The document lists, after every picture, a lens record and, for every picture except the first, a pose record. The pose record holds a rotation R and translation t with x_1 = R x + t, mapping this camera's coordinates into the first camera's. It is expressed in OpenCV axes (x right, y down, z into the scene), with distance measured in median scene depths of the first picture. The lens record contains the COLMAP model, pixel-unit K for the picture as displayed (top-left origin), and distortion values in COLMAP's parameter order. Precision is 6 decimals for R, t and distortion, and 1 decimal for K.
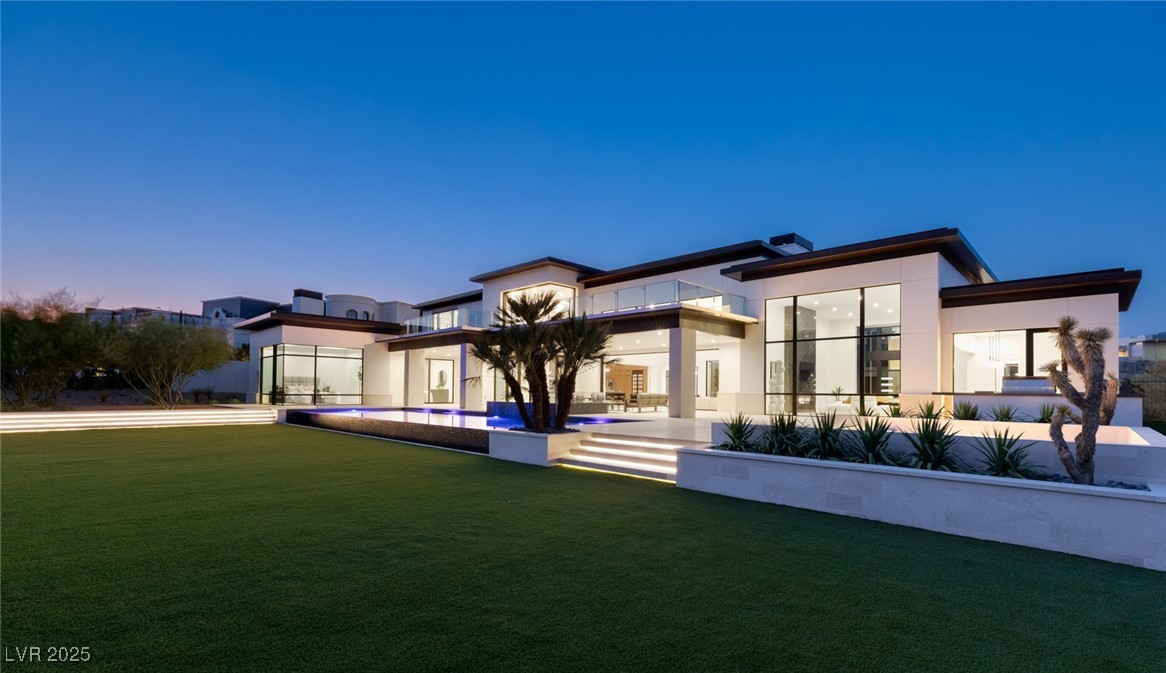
lens RADIAL K [[526.0, 0, 581.1], [0, 526.0, 388.3], [0, 0, 1]] dist [-0.001112, -0.000039]
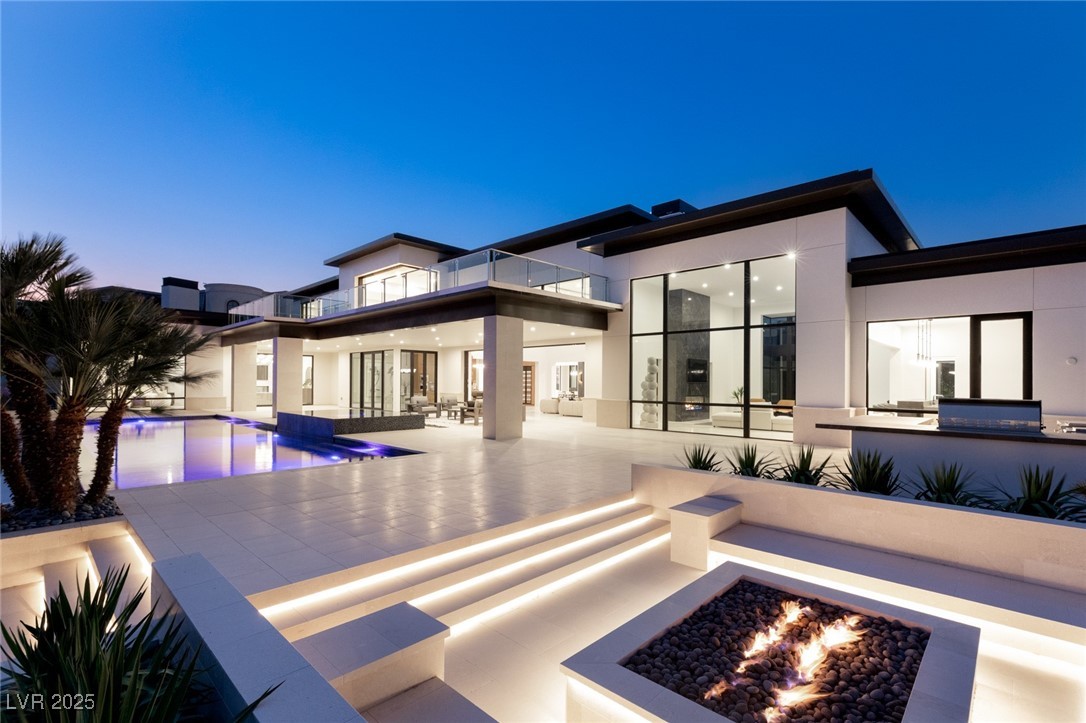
lens RADIAL K [[496.3, 0, 543.8], [0, 496.3, 380.5], [0, 0, 1]] dist [0.000637, 0.000051]
pose [[0.999918, -0.004630, 0.011946, 0.209137], [0.004545, 0.999964, 0.007129, -0.025835], [-0.011979, -0.007074, 0.999903, 0.265836]]
